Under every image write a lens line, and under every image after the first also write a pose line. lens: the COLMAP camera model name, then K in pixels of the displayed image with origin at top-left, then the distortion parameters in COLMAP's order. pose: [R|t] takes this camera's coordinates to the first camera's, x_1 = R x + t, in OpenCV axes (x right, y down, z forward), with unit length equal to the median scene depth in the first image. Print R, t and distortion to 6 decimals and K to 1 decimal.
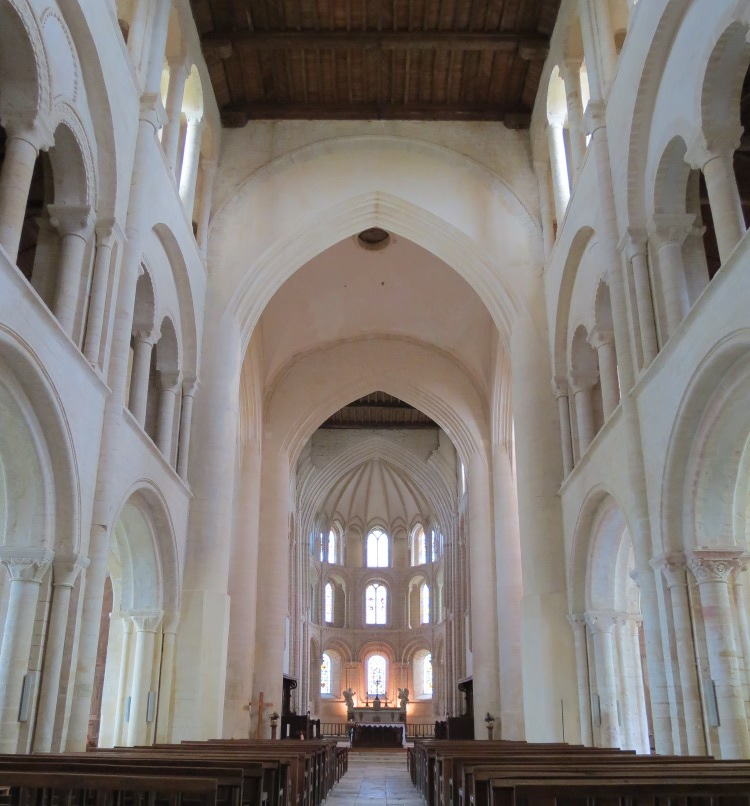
lens RADIAL K [[685.7, 0, 366.3], [0, 685.7, 501.1], [0, 0, 1]] dist [-0.027541, 0.024766]
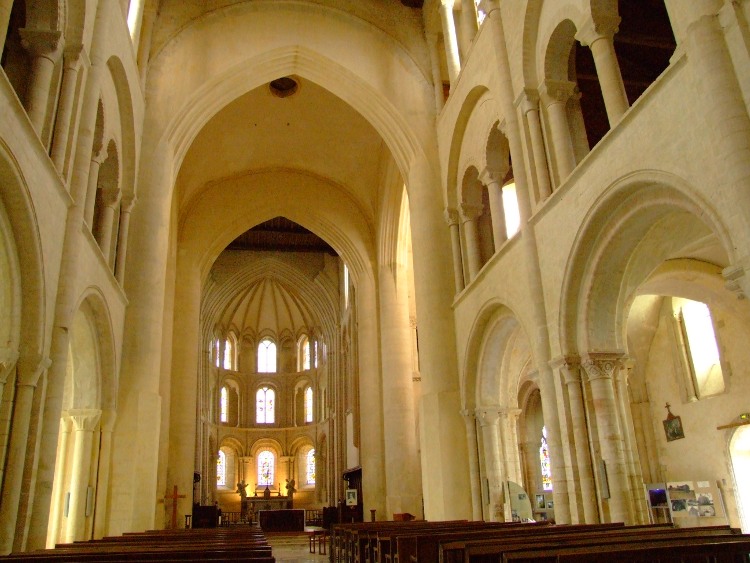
lens RADIAL K [[591.8, 0, 342.2], [0, 591.8, 284.0], [0, 0, 1]] dist [-0.113515, 0.070863]
pose [[0.986061, 0.020211, 0.165150, -0.071851], [-0.011130, 0.998384, -0.055723, 0.008525], [-0.166010, 0.053108, 0.984693, 0.035270]]
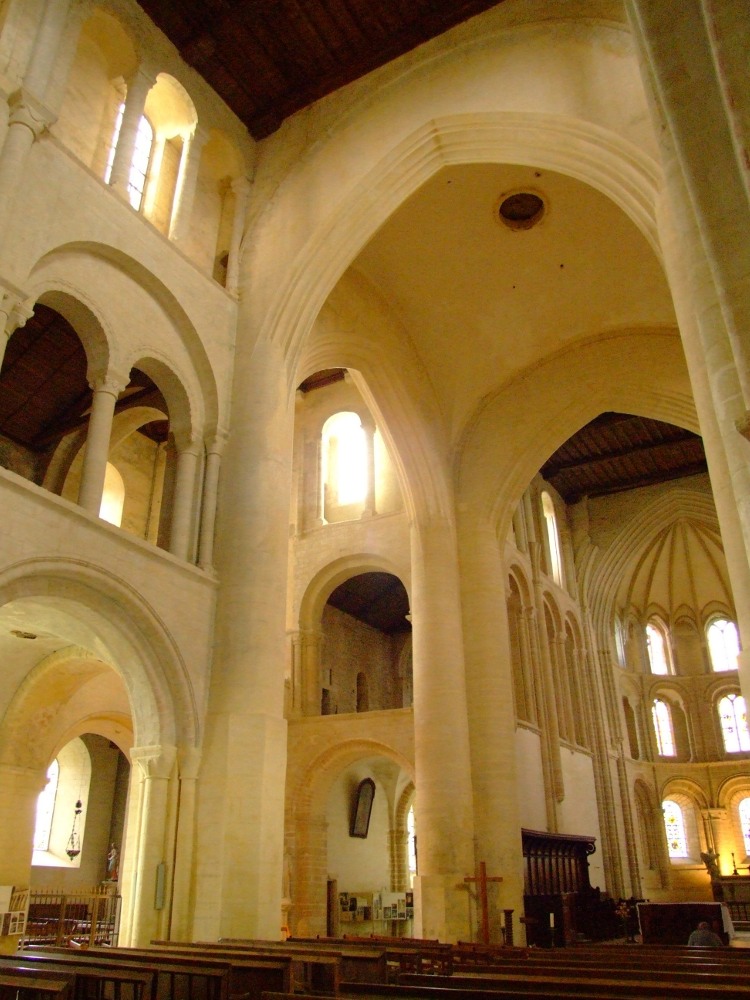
lens RADIAL K [[789.1, 0, 376.7], [0, 789.1, 528.7], [0, 0, 1]] dist [-0.113515, 0.070863]
pose [[0.866008, -0.220017, -0.449023, 0.261827], [0.156831, 0.972196, -0.173894, 0.102164], [0.474798, 0.080173, 0.876435, 0.341648]]
